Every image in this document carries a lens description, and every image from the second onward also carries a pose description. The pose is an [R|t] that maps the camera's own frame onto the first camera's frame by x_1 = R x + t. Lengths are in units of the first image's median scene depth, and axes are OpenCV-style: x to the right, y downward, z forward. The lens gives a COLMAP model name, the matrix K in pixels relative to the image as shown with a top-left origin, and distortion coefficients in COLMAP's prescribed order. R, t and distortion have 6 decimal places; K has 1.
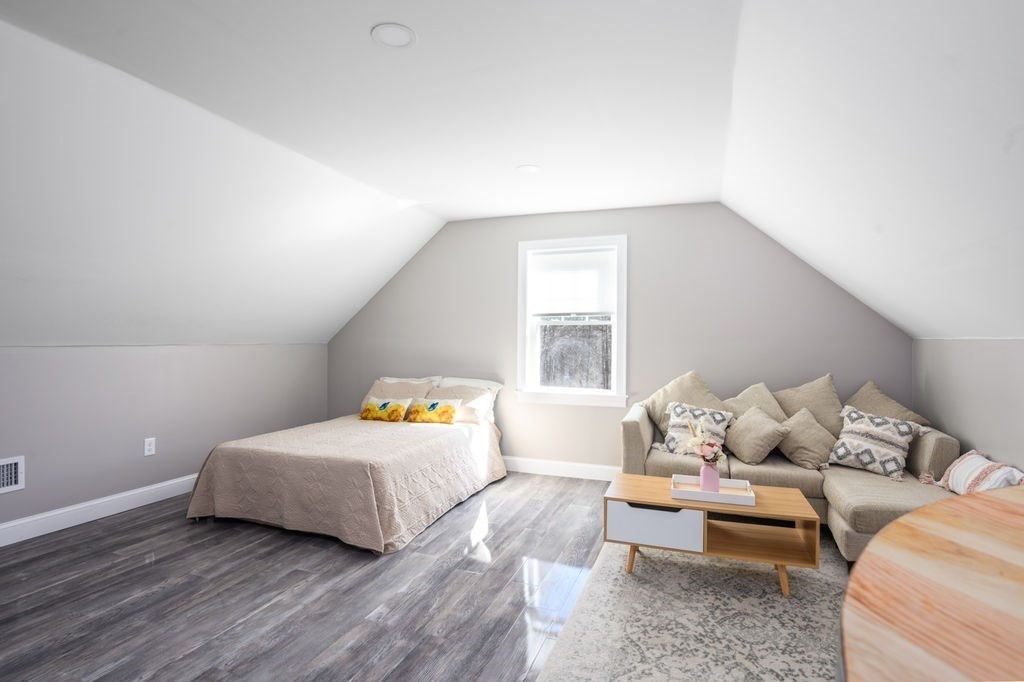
lens RADIAL K [[505.7, 0, 514.9], [0, 505.7, 342.3], [0, 0, 1]] dist [-0.003545, -0.000471]
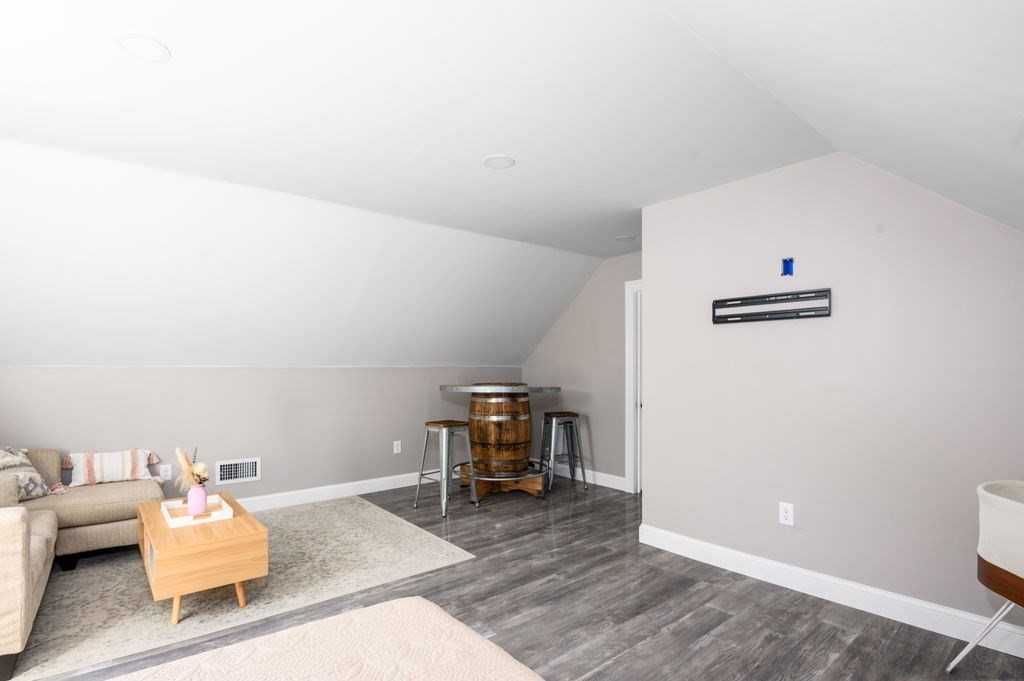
lens RADIAL K [[516.7, 0, 511.6], [0, 516.7, 344.4], [0, 0, 1]] dist [0.000857, 0.000001]
pose [[-0.866431, 0.022797, 0.498776, -0.930456], [0.002031, 0.999110, -0.042137, -0.008586], [-0.499293, -0.035496, -0.865706, 2.060800]]
